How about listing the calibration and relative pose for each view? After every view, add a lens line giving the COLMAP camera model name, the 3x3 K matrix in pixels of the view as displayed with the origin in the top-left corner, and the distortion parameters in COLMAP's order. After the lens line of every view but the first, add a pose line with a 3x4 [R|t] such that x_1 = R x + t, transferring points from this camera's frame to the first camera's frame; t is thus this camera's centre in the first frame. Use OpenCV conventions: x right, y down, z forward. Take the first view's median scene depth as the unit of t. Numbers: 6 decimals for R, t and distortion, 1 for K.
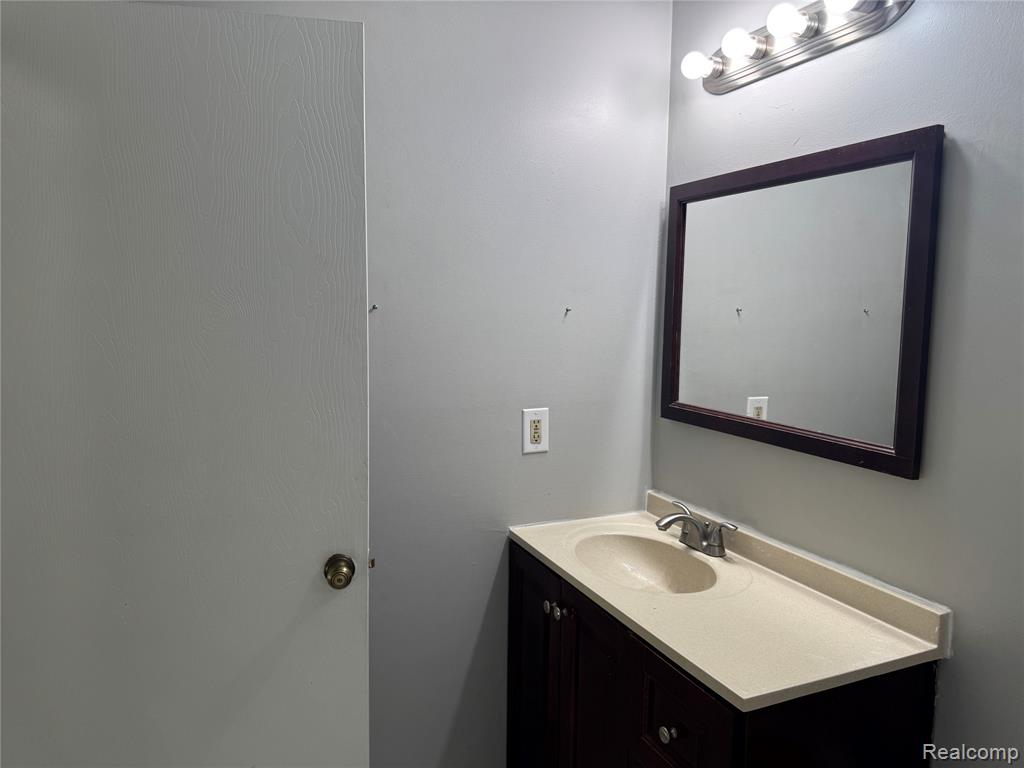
lens RADIAL K [[725.5, 0, 507.7], [0, 725.5, 382.2], [0, 0, 1]] dist [0.176088, -0.254328]
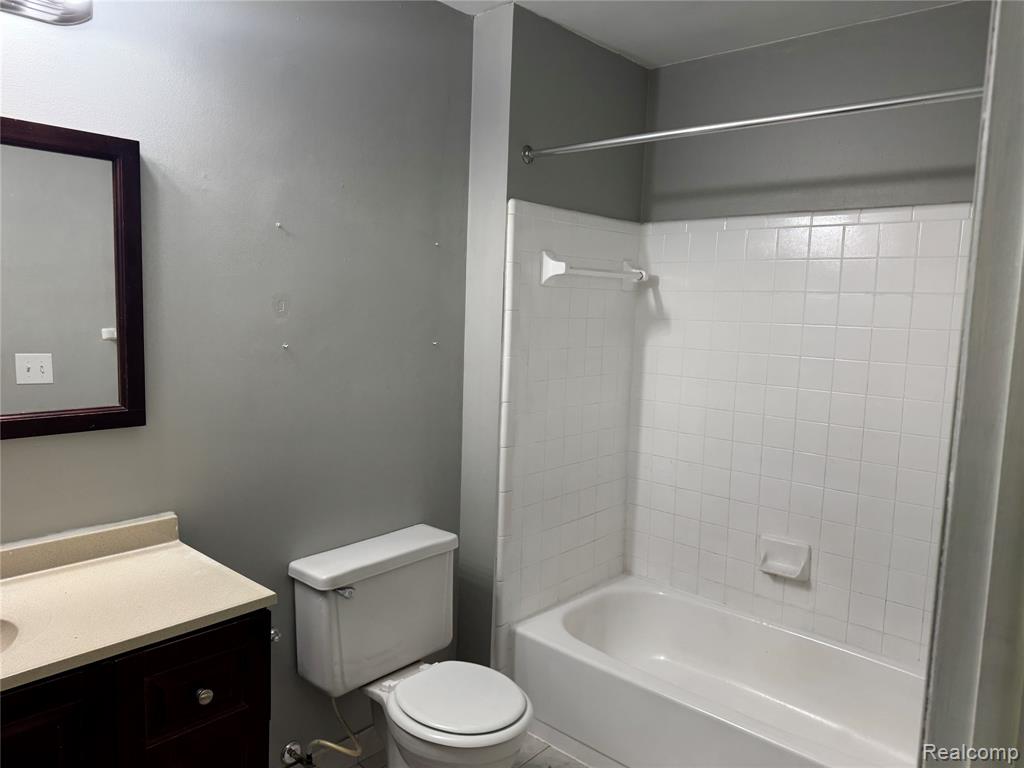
lens RADIAL K [[725.5, 0, 507.7], [0, 725.5, 382.2], [0, 0, 1]] dist [0.176088, -0.254328]
pose [[-0.462020, -0.109188, 0.880122, -0.827350], [0.059148, 0.986389, 0.153421, -0.095411], [-0.884895, 0.122941, -0.449274, 1.012824]]
